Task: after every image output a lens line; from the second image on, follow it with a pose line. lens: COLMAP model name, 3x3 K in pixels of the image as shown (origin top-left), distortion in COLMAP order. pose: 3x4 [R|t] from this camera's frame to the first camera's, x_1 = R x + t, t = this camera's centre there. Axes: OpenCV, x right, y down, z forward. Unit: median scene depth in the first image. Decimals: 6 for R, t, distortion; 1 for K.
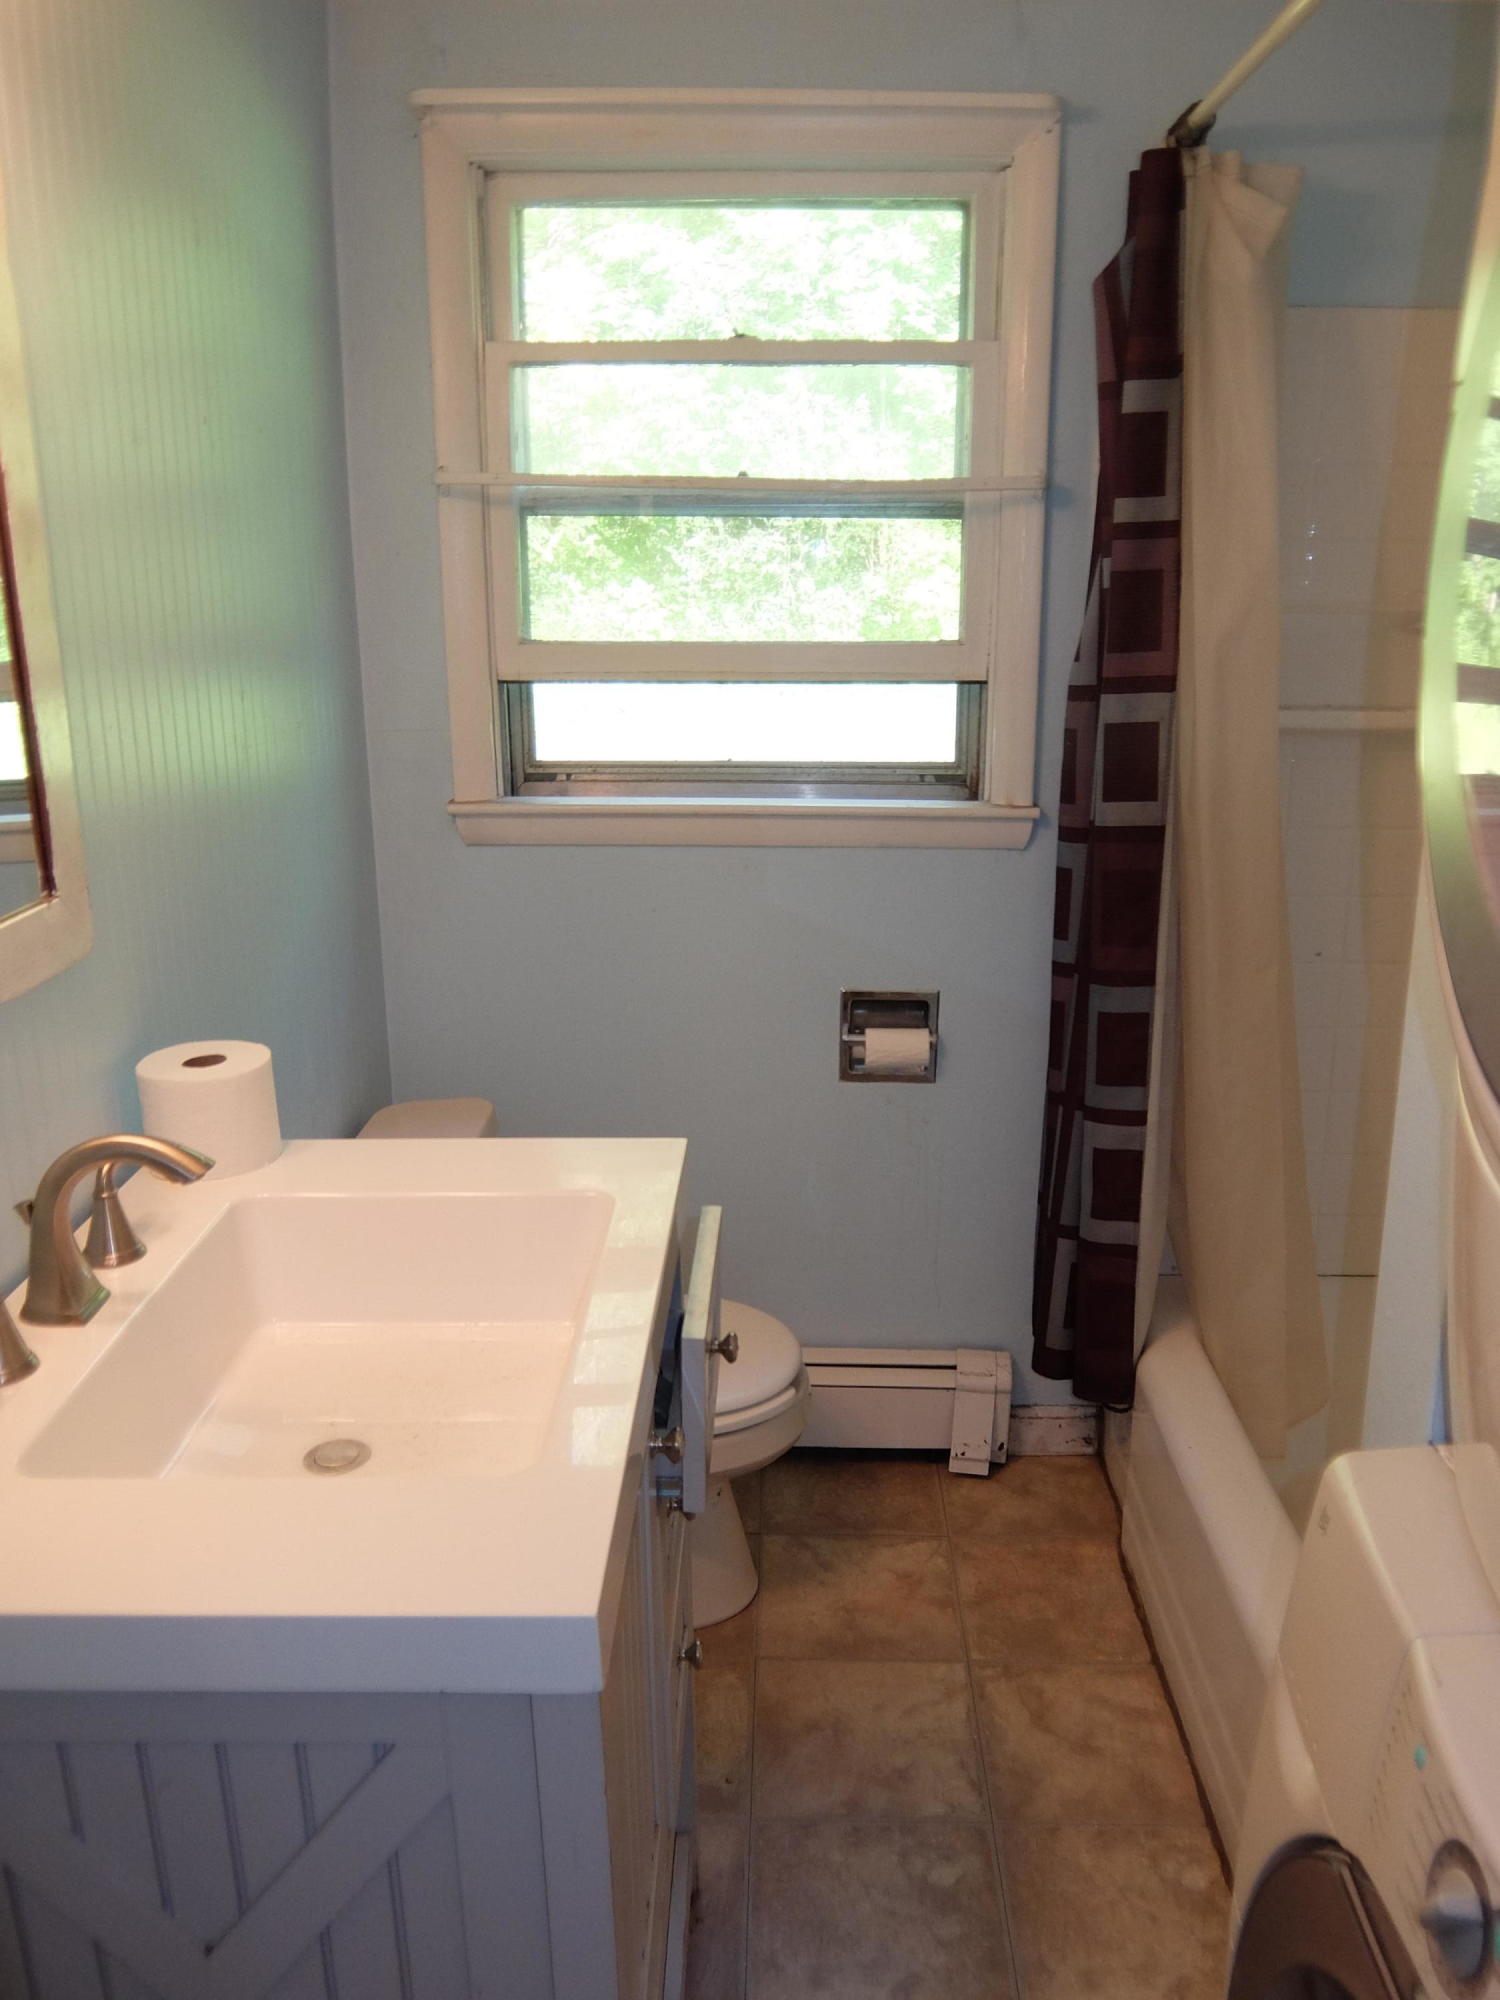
lens RADIAL K [[1635.7, 0, 756.9], [0, 1635.7, 1028.3], [0, 0, 1]] dist [-0.029568, -0.003454]
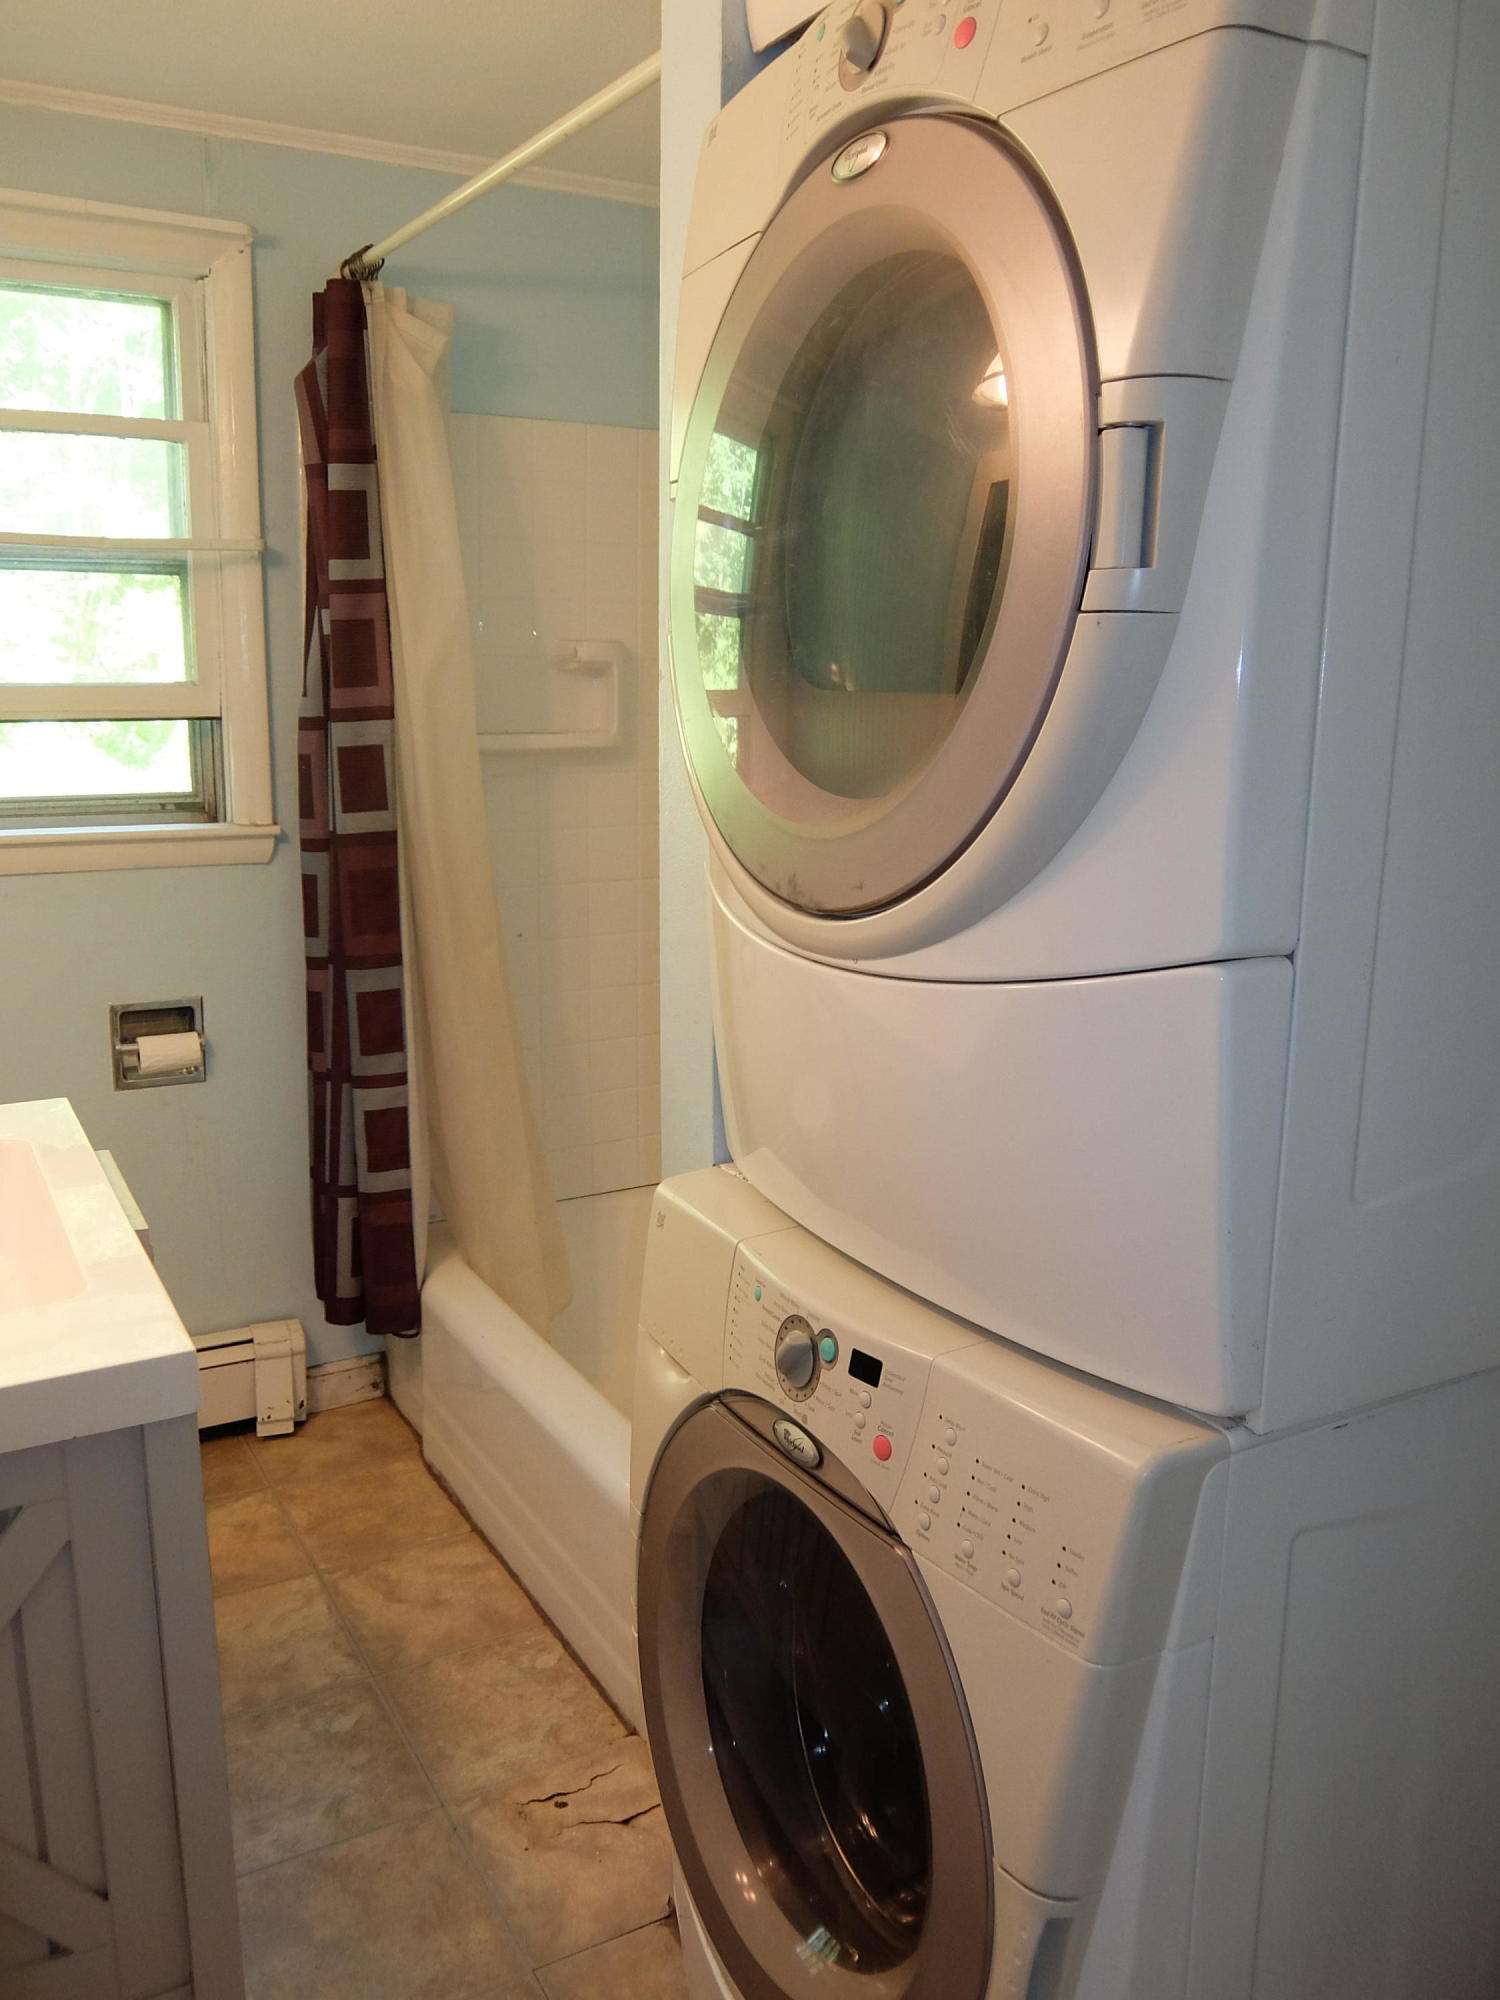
lens RADIAL K [[1635.7, 0, 756.9], [0, 1635.7, 1028.3], [0, 0, 1]] dist [-0.029568, -0.003454]
pose [[0.863243, -0.107186, 0.493278, -0.122672], [0.126162, 0.991996, -0.005230, 0.057052], [-0.488769, 0.066747, 0.869856, -0.158285]]
